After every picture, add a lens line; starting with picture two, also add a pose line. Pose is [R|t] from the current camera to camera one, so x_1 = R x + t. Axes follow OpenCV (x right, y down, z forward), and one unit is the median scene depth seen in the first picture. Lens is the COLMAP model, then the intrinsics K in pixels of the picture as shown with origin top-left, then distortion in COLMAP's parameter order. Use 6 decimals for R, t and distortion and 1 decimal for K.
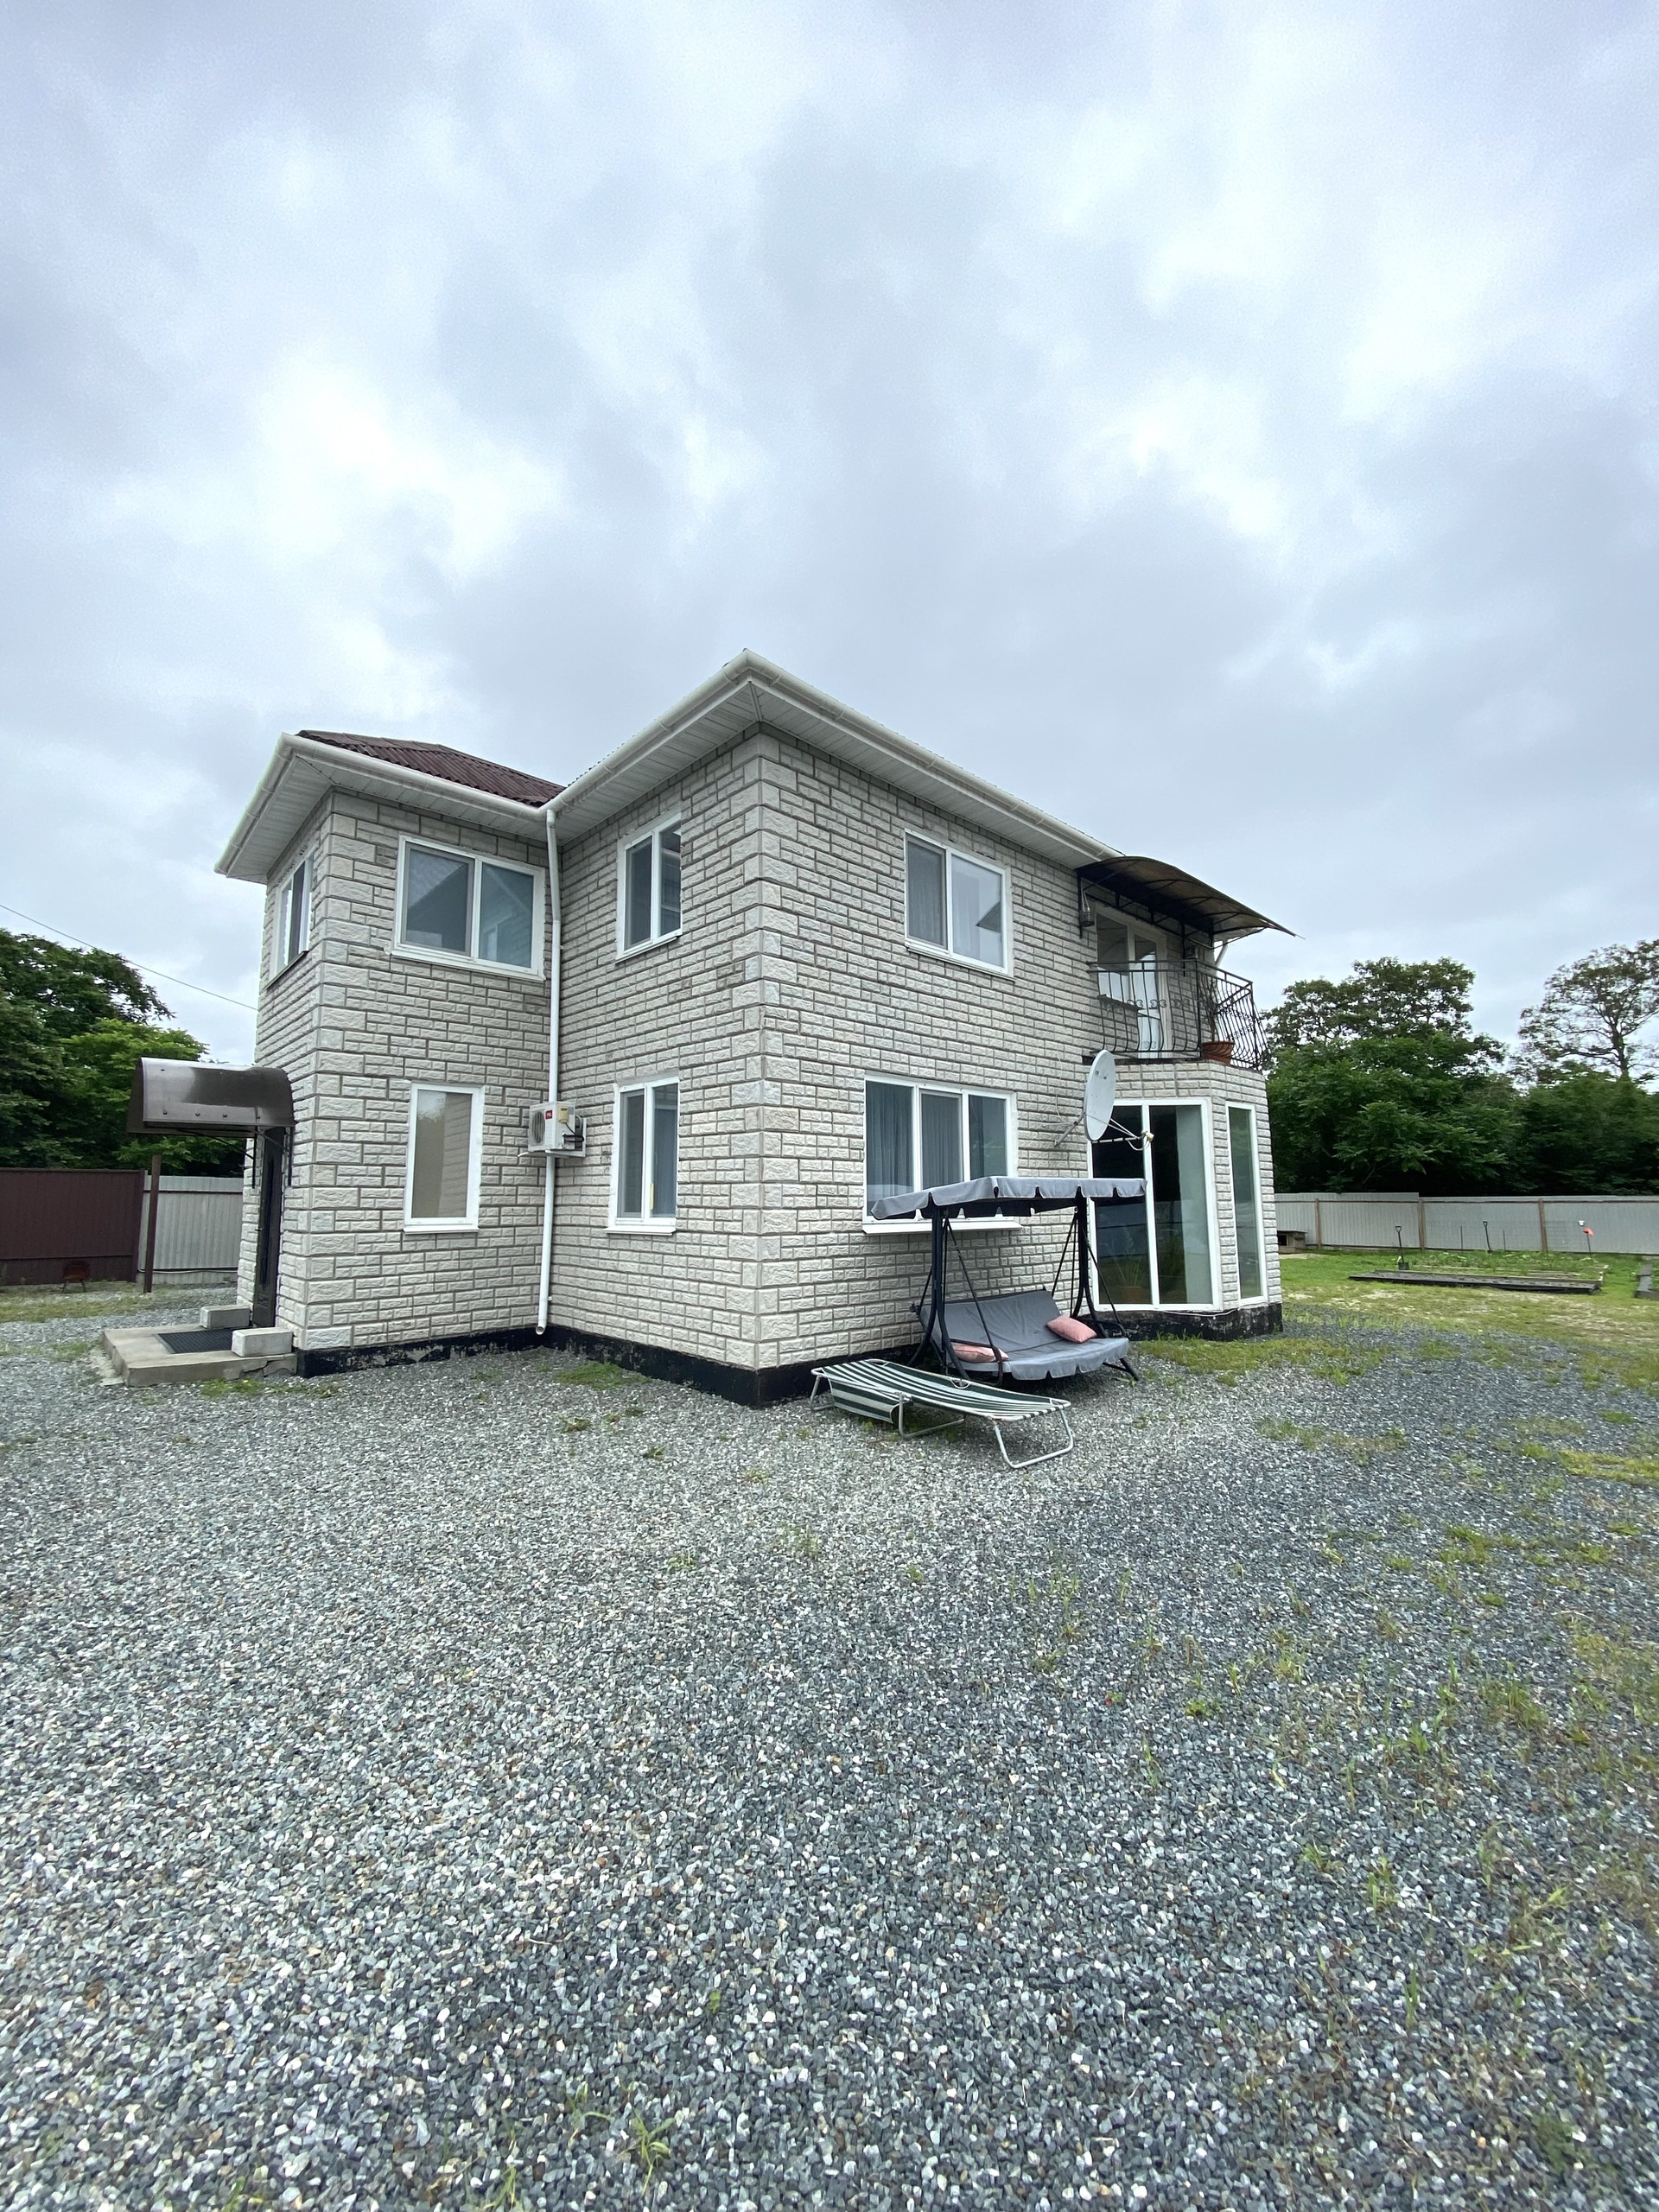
lens RADIAL K [[892.9, 0, 832.8], [0, 892.9, 1107.6], [0, 0, 1]] dist [0.018584, -0.019408]
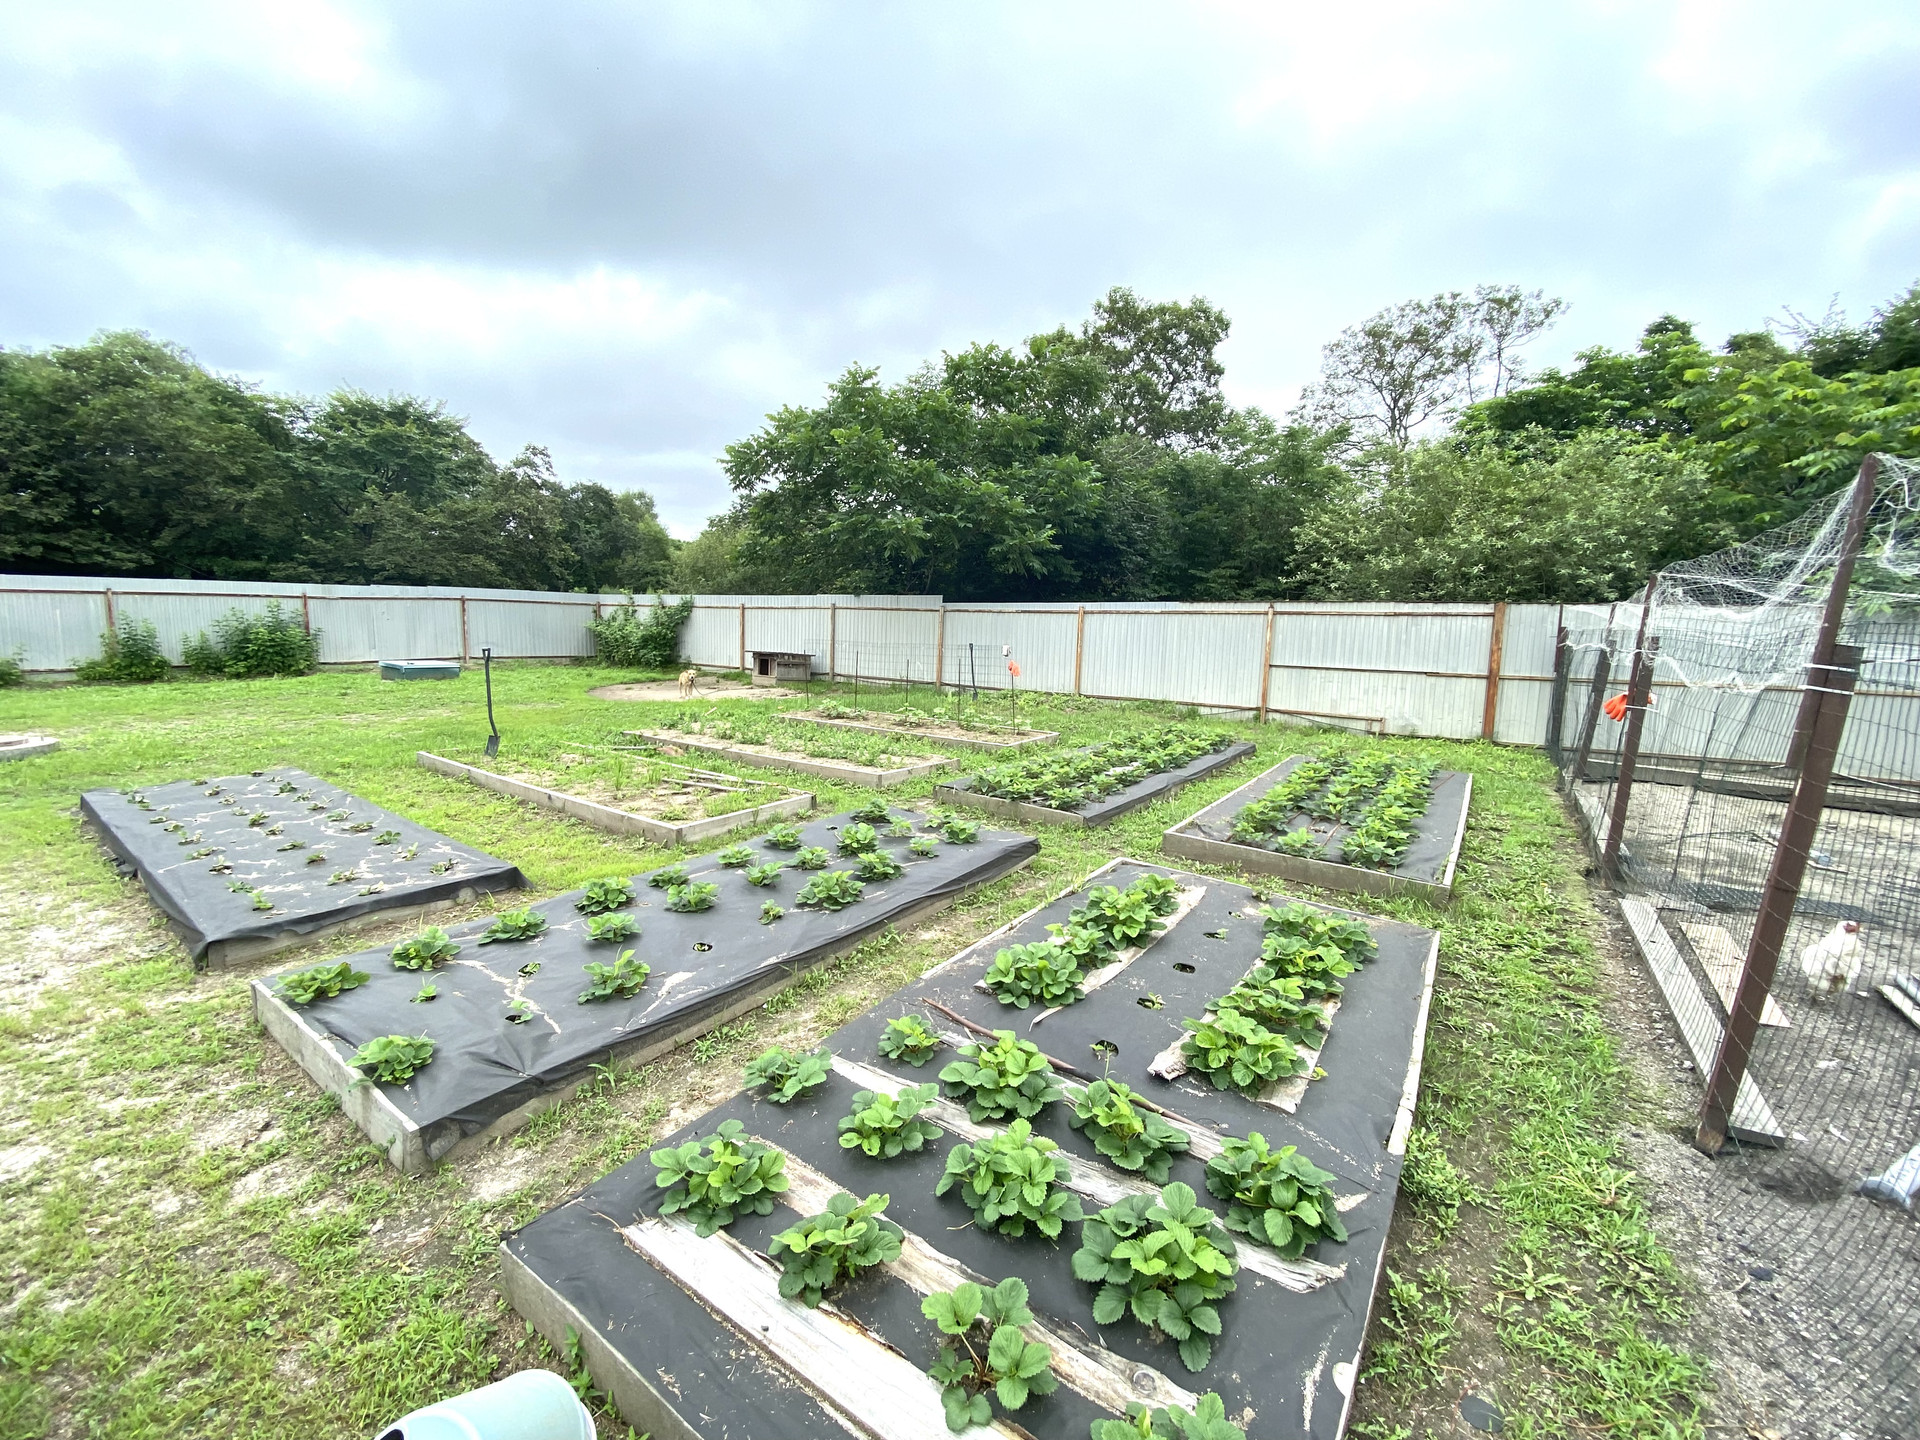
lens RADIAL K [[775.0, 0, 953.3], [0, 775.0, 717.7], [0, 0, 1]] dist [0.018584, -0.019408]
pose [[0.990767, 0.004698, 0.135496, 0.388927], [-0.035949, 0.972730, 0.229137, 0.035964], [-0.130725, -0.231892, 0.963918, 0.305658]]
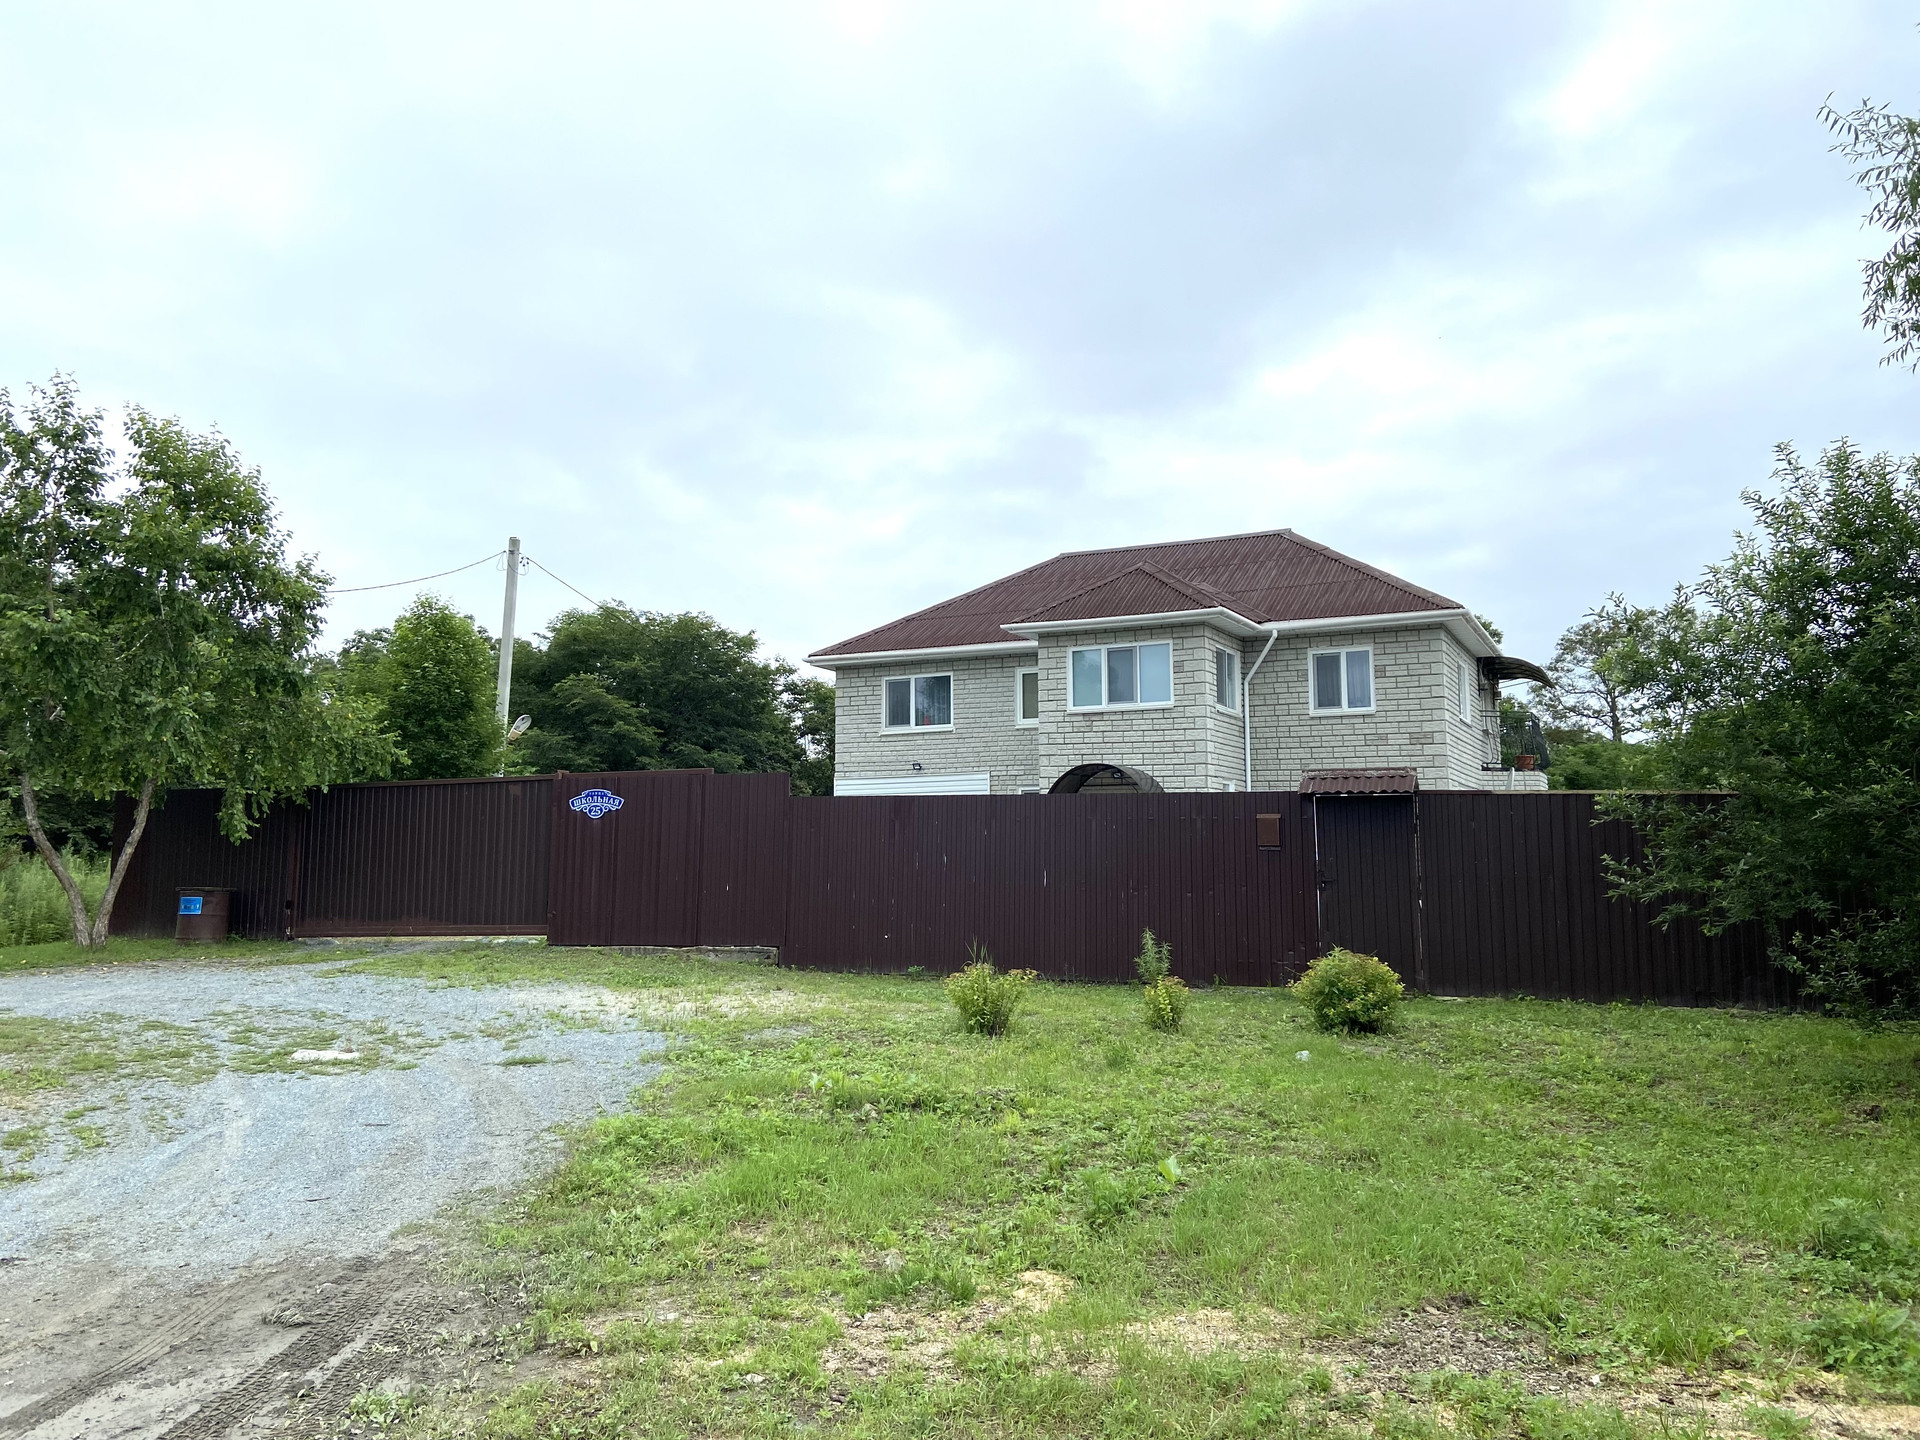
lens RADIAL K [[1452.4, 0, 960.0], [0, 1452.4, 720.0], [0, 0, 1]] dist [0.065881, 0.000700]
pose [[0.939121, 0.034365, 0.341863, -0.407158], [-0.035087, 0.999376, -0.004071, -0.024233], [-0.341789, -0.008172, 0.939741, -0.330708]]
